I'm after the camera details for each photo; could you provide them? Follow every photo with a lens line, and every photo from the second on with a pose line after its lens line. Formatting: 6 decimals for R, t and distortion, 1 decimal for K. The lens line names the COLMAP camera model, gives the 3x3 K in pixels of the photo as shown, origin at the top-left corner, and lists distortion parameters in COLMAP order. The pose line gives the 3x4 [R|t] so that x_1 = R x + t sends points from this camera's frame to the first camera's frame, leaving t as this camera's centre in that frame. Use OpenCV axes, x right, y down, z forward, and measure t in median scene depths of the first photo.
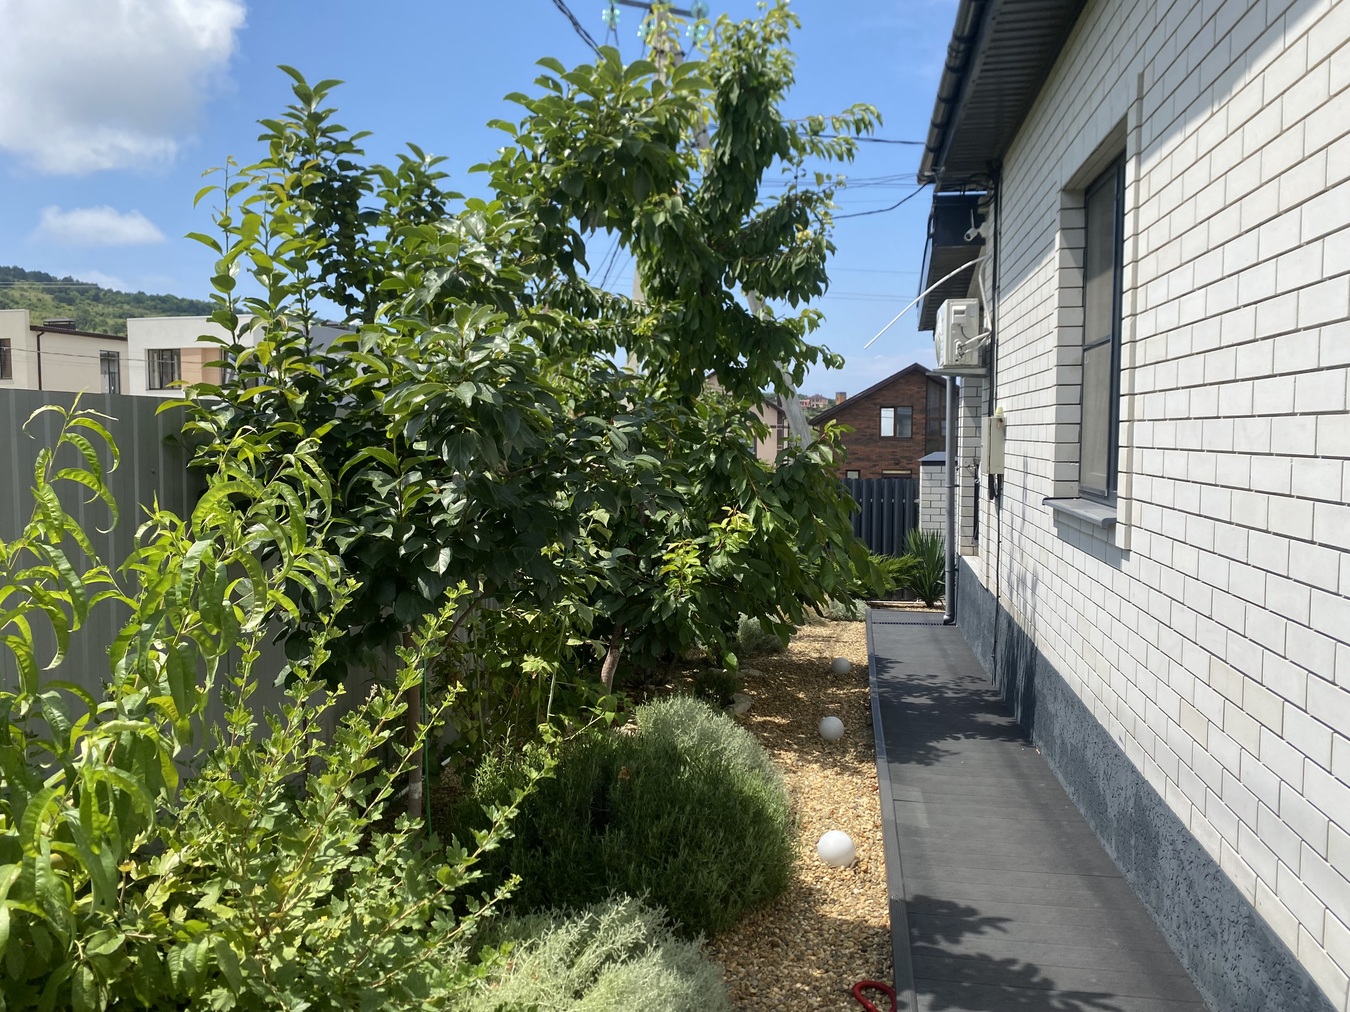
lens RADIAL K [[1022.5, 0, 668.8], [0, 1022.5, 497.1], [0, 0, 1]] dist [-0.003215, 0.007281]
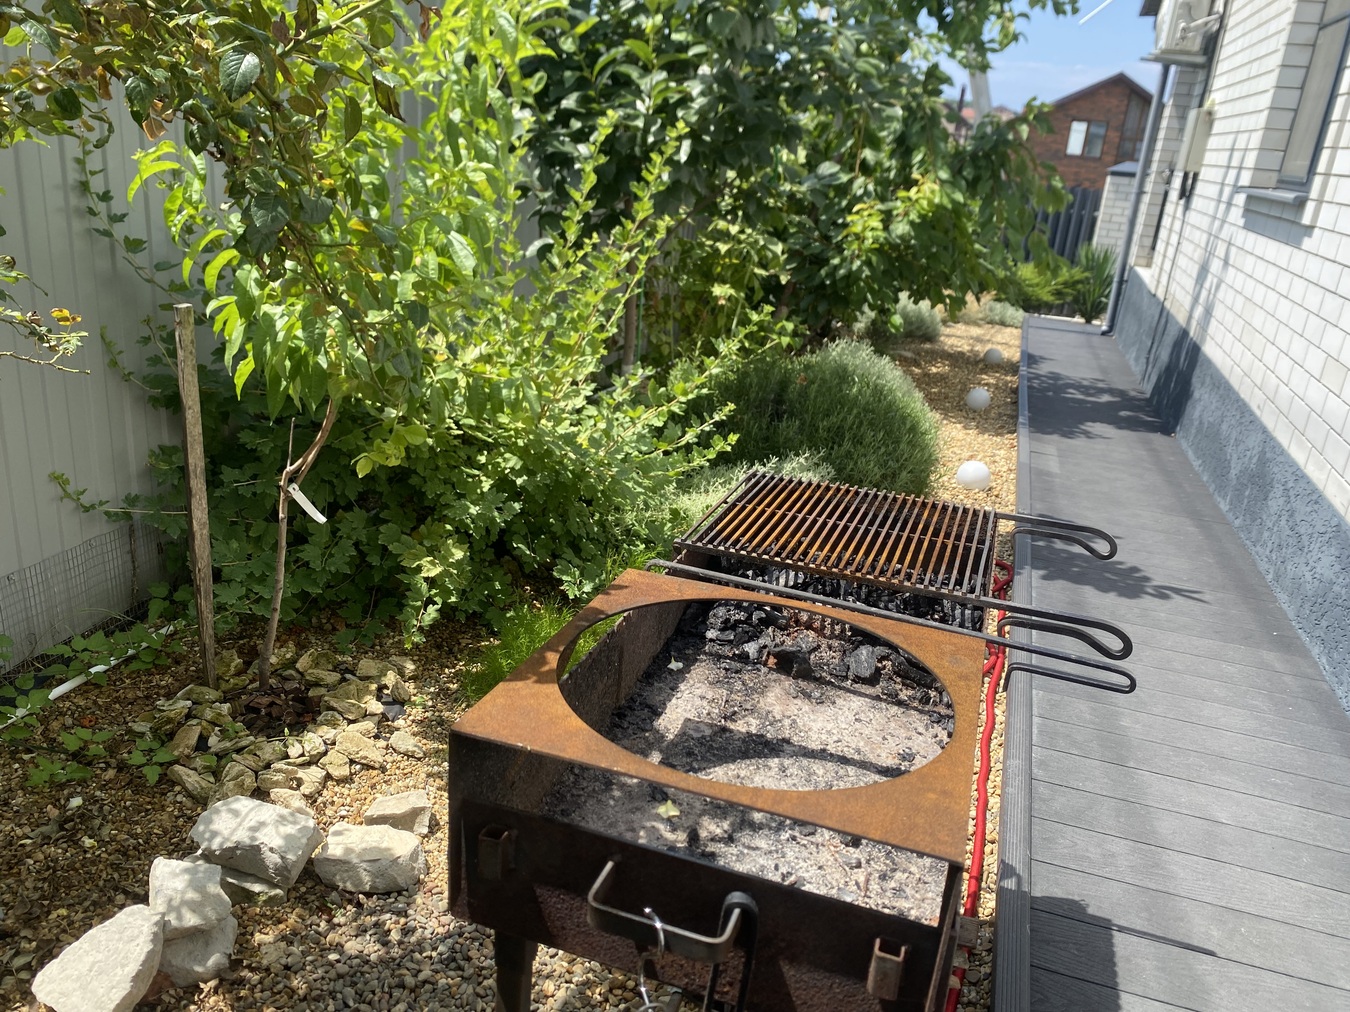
lens RADIAL K [[1011.2, 0, 663.5], [0, 1011.2, 505.6], [0, 0, 1]] dist [-0.006606, -0.002750]
pose [[0.984654, 0.129776, -0.116679, -0.031573], [-0.092636, 0.955293, 0.280774, 0.066547], [0.147900, -0.265657, 0.952655, -0.104533]]
